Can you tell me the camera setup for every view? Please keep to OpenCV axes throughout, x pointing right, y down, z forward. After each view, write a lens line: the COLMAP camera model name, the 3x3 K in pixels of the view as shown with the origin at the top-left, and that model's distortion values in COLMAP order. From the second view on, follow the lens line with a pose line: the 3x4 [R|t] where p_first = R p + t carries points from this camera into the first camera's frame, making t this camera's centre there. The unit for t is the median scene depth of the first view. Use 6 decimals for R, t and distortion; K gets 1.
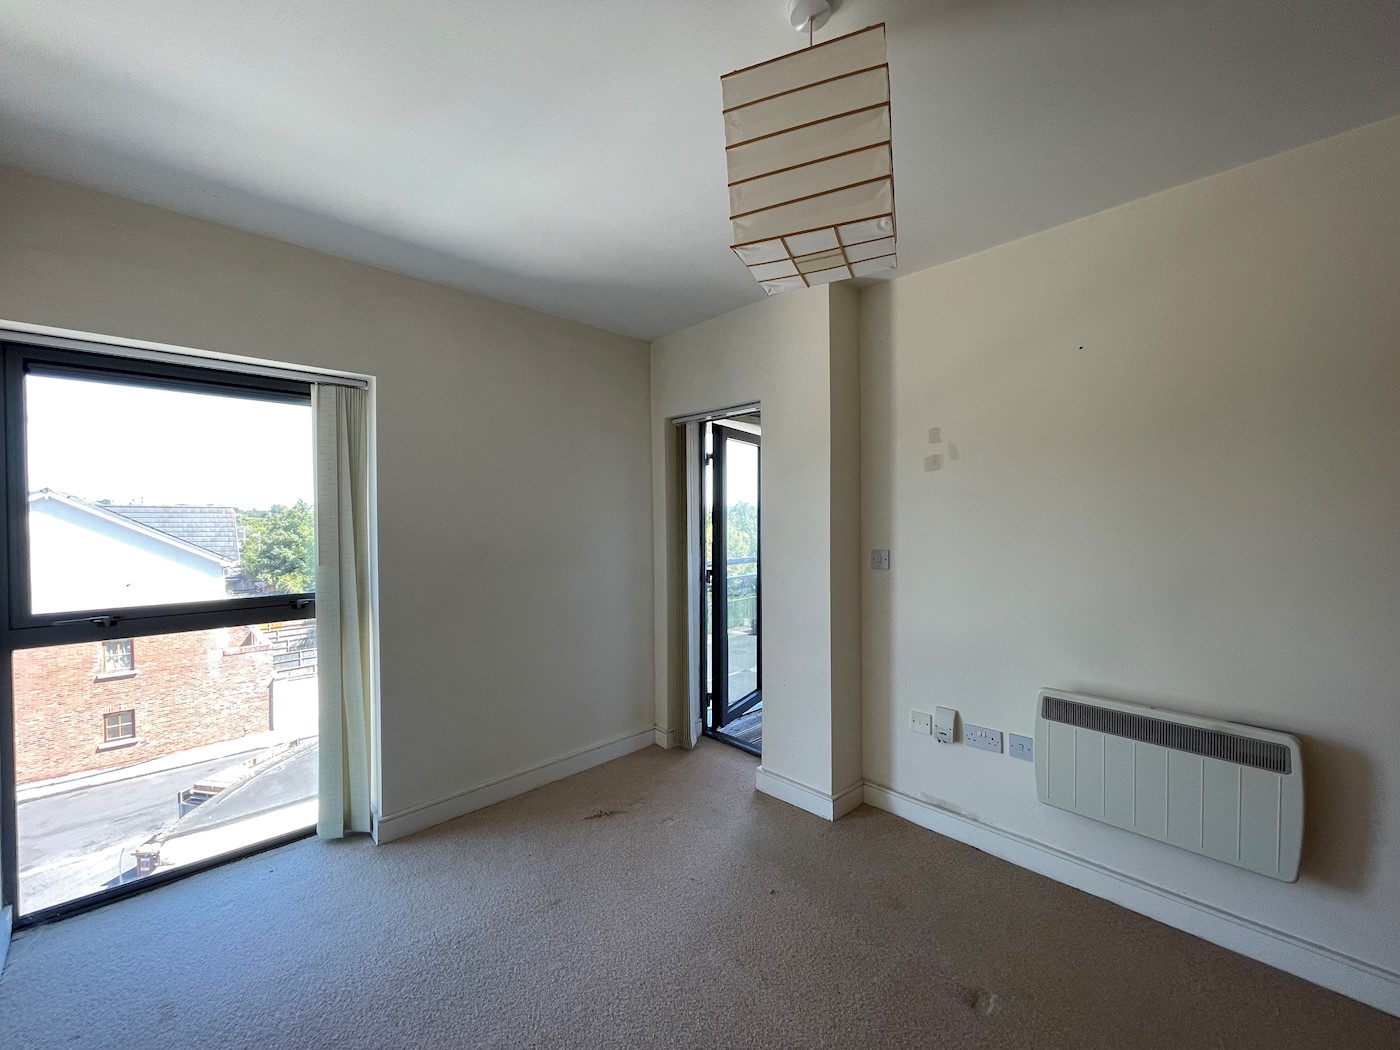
lens RADIAL K [[562.9, 0, 688.4], [0, 562.9, 528.4], [0, 0, 1]] dist [-0.008337, 0.002442]
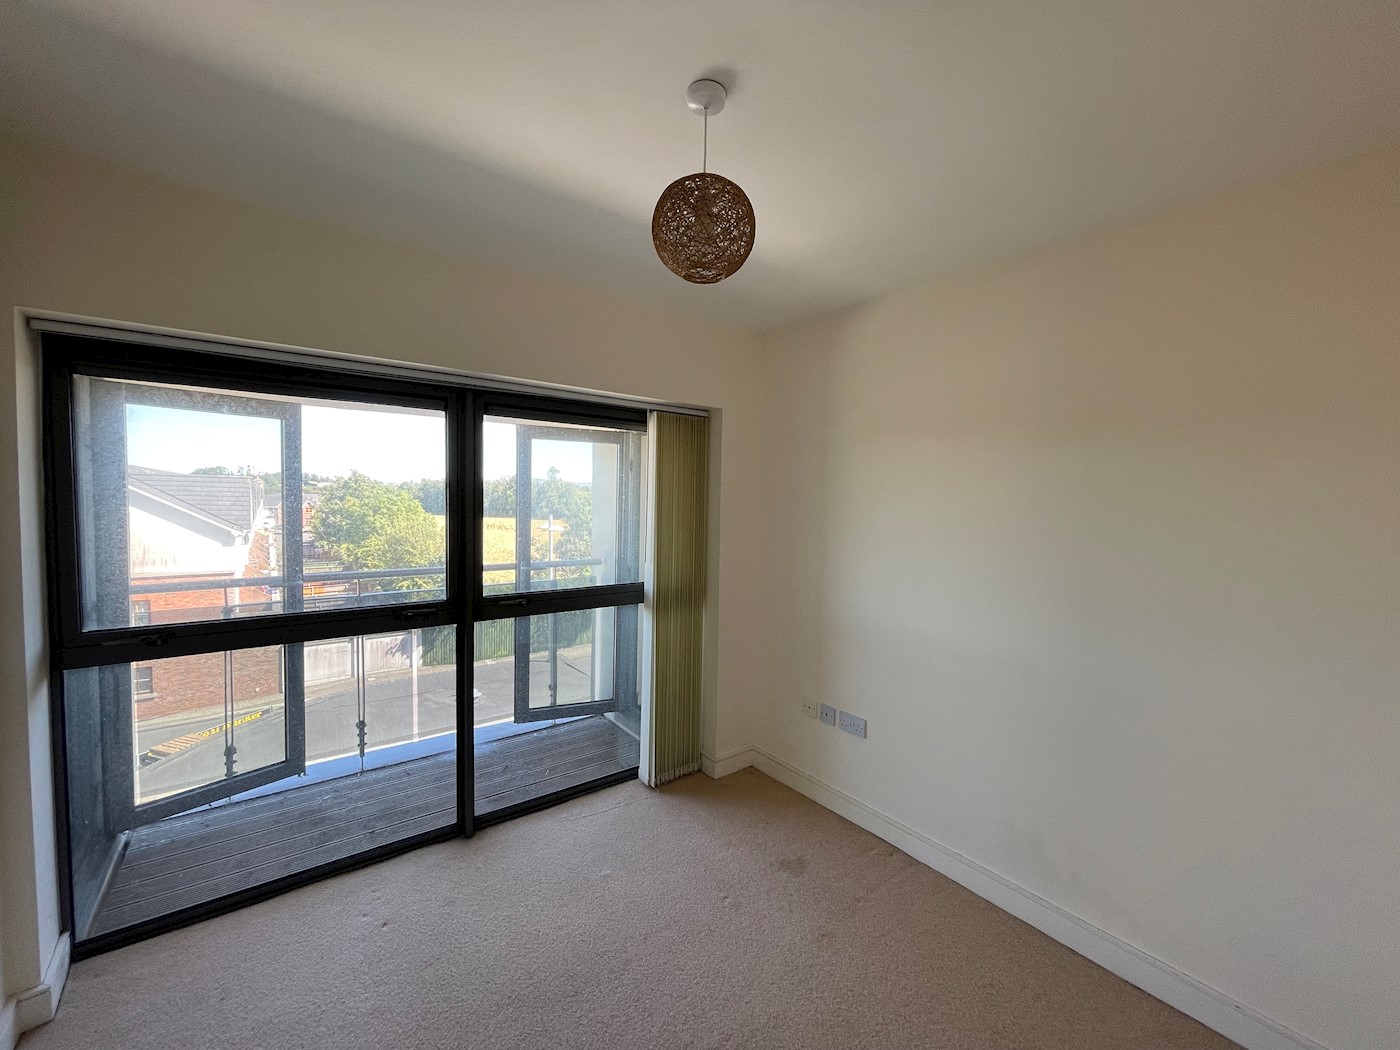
lens RADIAL K [[562.9, 0, 700.6], [0, 562.9, 525.8], [0, 0, 1]] dist [-0.008337, 0.002442]
pose [[0.995168, 0.036784, -0.091032, 0.124068], [-0.034048, 0.998926, 0.031423, -0.011463], [0.092090, -0.028172, 0.995352, 0.043616]]
